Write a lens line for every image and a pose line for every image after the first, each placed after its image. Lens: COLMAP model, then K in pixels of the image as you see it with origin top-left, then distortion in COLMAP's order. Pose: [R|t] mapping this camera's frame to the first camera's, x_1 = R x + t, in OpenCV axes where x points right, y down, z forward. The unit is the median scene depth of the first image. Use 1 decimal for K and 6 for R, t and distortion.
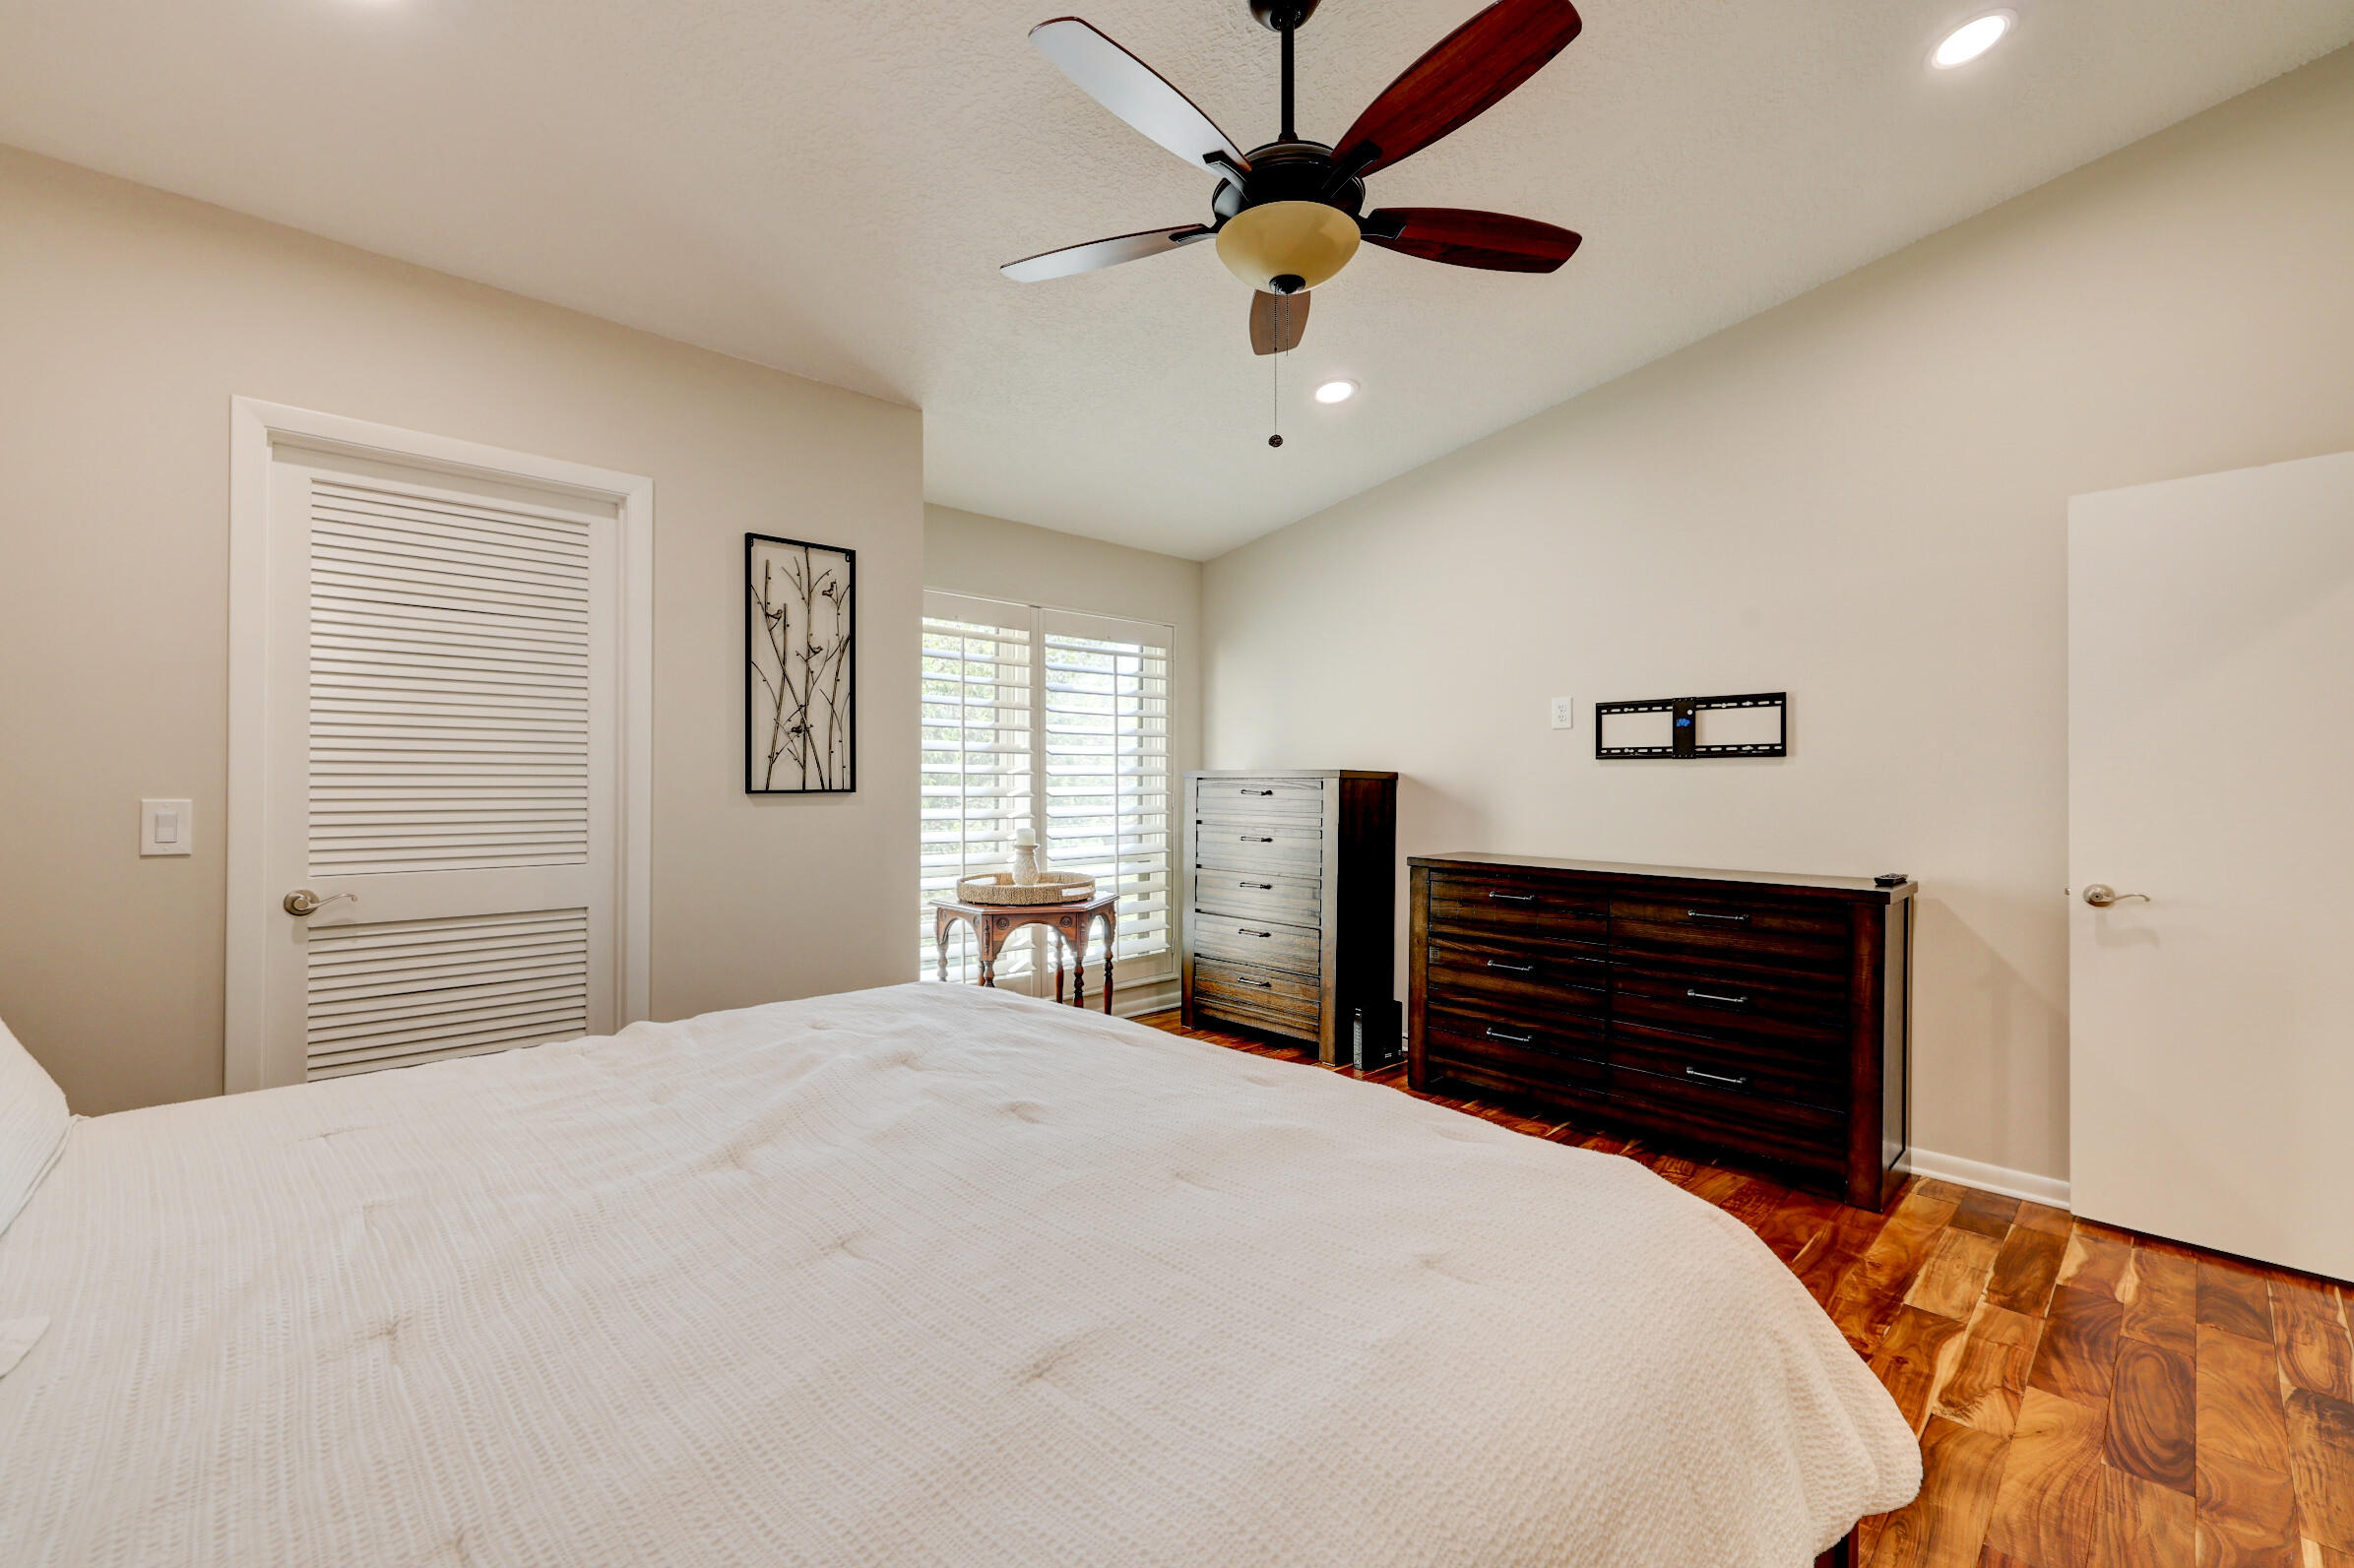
lens RADIAL K [[976.6, 0, 1169.2], [0, 976.6, 779.4], [0, 0, 1]] dist [0.001216, 0.000417]
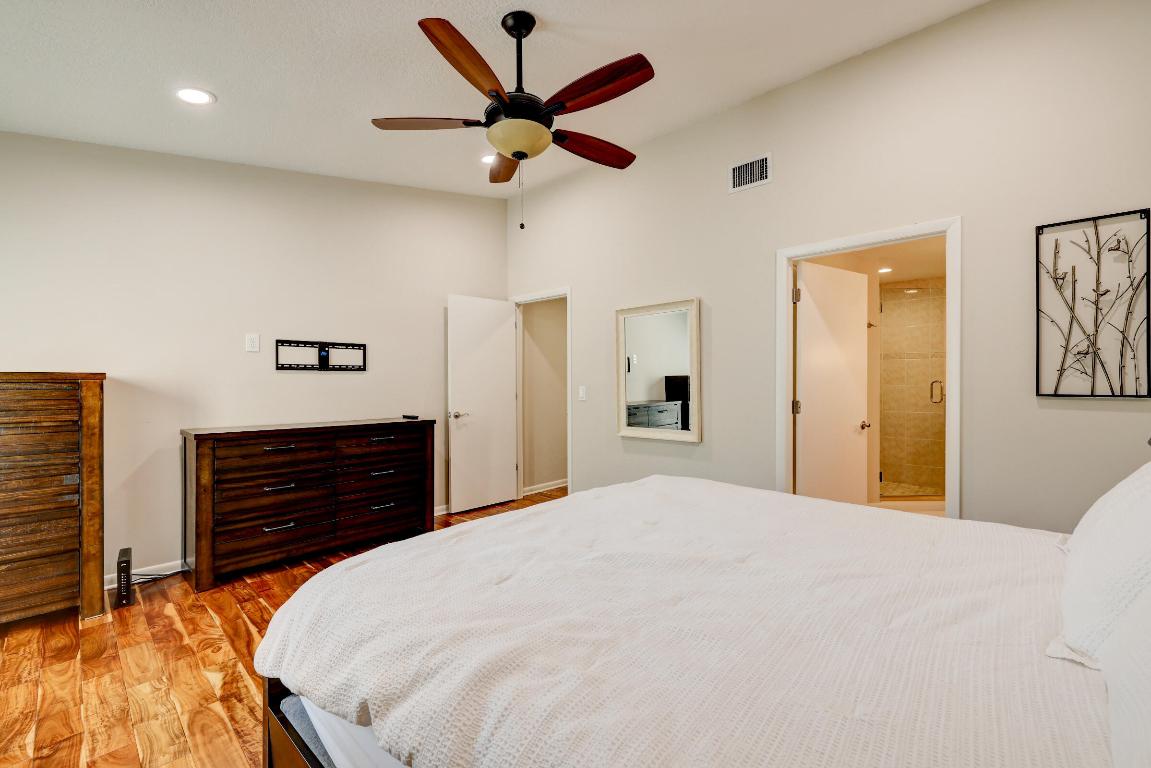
lens RADIAL K [[477.6, 0, 571.7], [0, 477.6, 381.8], [0, 0, 1]] dist [0.001216, 0.000417]
pose [[-0.042211, -0.005052, 0.999096, -0.530682], [-0.000456, 0.999987, 0.005038, -0.002833], [-0.999109, -0.000243, -0.042213, 0.510553]]
